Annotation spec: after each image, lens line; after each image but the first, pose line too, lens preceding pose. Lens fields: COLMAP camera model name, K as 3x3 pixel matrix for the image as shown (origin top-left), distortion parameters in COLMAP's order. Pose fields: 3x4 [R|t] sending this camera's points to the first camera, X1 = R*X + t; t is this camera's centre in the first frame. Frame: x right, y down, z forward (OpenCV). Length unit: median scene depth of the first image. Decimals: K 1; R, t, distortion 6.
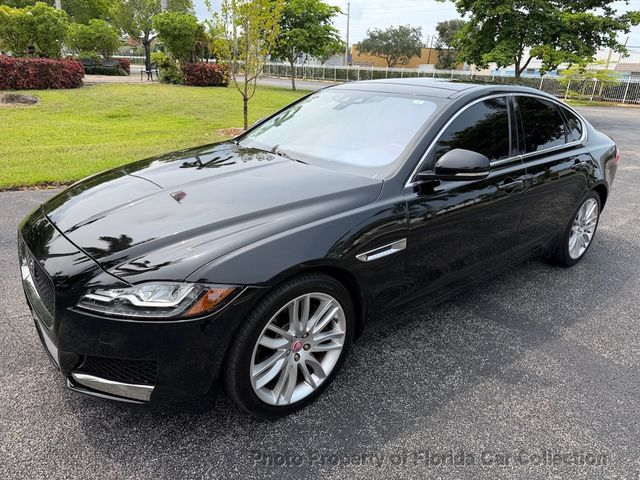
lens RADIAL K [[454.0, 0, 319.1], [0, 454.0, 241.8], [0, 0, 1]] dist [0.019858, -0.026233]
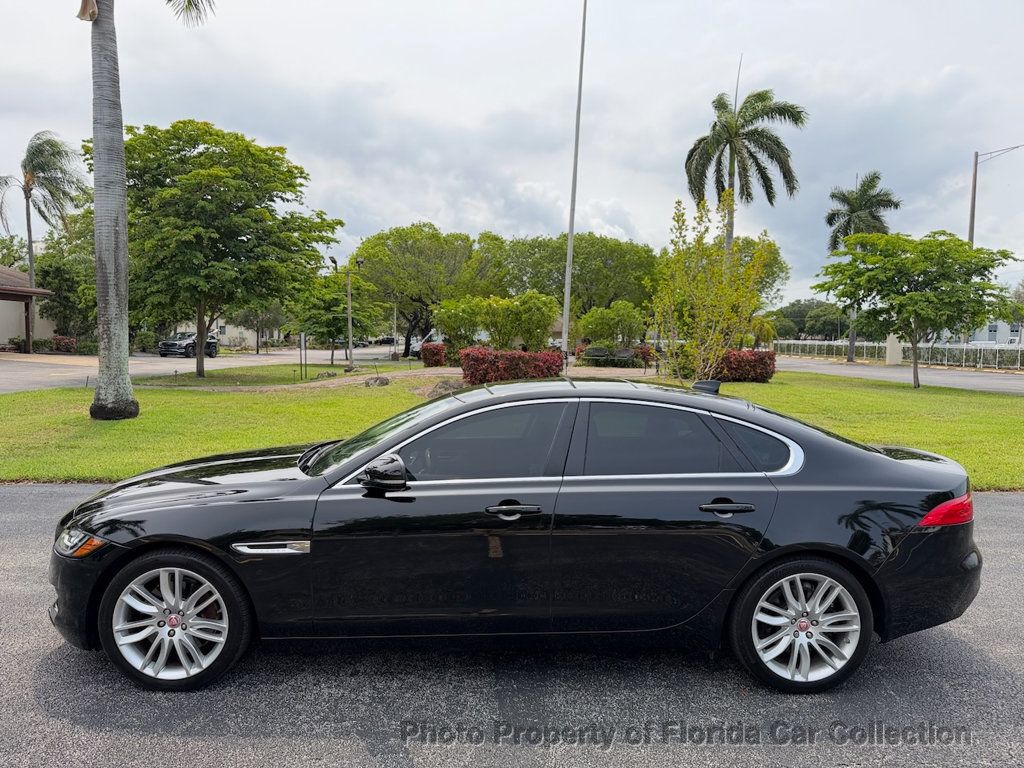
lens RADIAL K [[726.5, 0, 518.2], [0, 726.5, 387.8], [0, 0, 1]] dist [0.019858, -0.026233]
pose [[0.796473, 0.004902, -0.604654, 1.413693], [-0.195163, 0.948535, -0.249386, -0.016835], [0.572312, 0.316635, 0.756440, 0.007836]]
